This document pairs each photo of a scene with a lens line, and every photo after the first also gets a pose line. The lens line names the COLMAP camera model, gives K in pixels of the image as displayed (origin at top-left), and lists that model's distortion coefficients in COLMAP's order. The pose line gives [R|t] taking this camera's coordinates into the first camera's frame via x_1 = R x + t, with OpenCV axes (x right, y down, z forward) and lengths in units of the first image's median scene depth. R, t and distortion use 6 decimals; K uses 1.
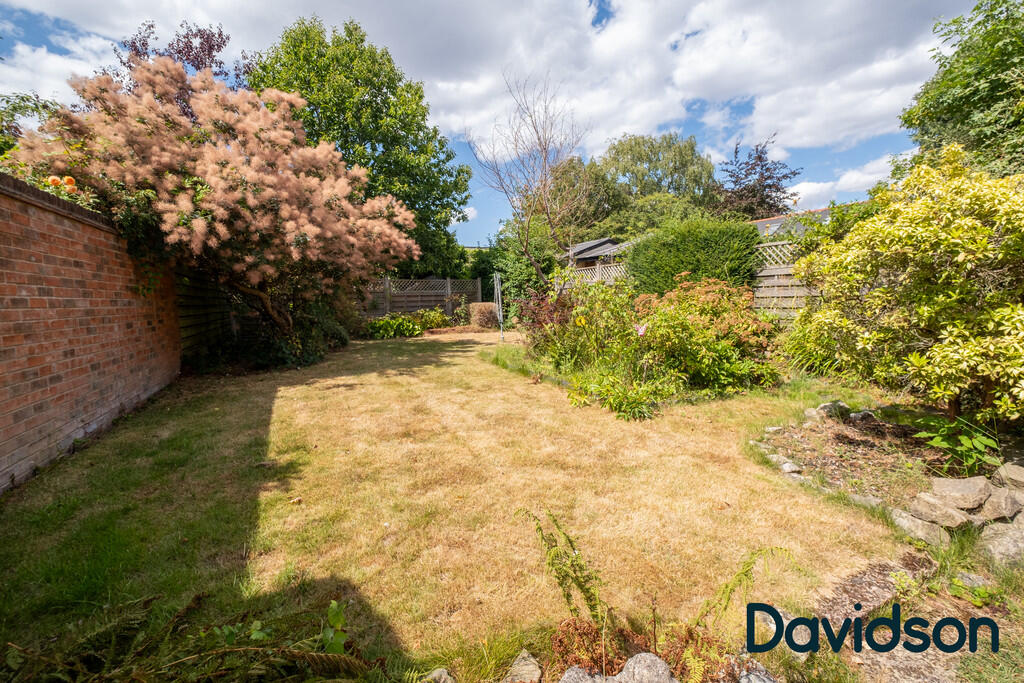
lens RADIAL K [[458.2, 0, 520.9], [0, 458.2, 347.9], [0, 0, 1]] dist [0.001666, 0.000164]
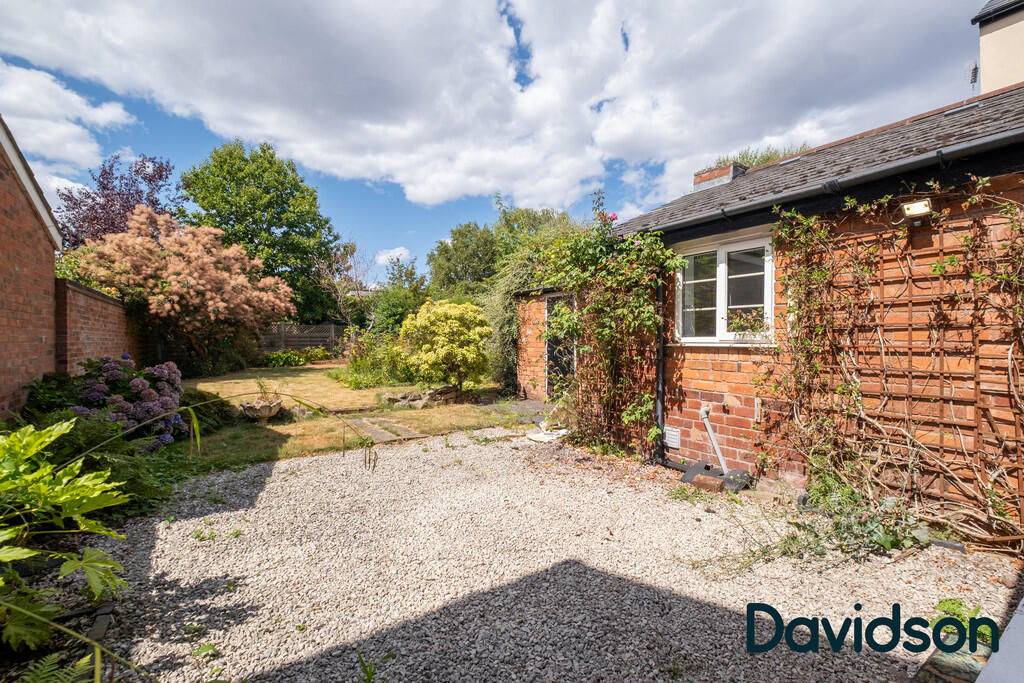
lens RADIAL K [[501.1, 0, 512.0], [0, 501.1, 341.5], [0, 0, 1]] dist [0.056946, 0.000061]
pose [[0.996054, 0.022452, 0.085859, 0.461486], [-0.013331, 0.994343, -0.105376, 0.089663], [-0.087739, 0.103816, 0.990719, -0.975176]]
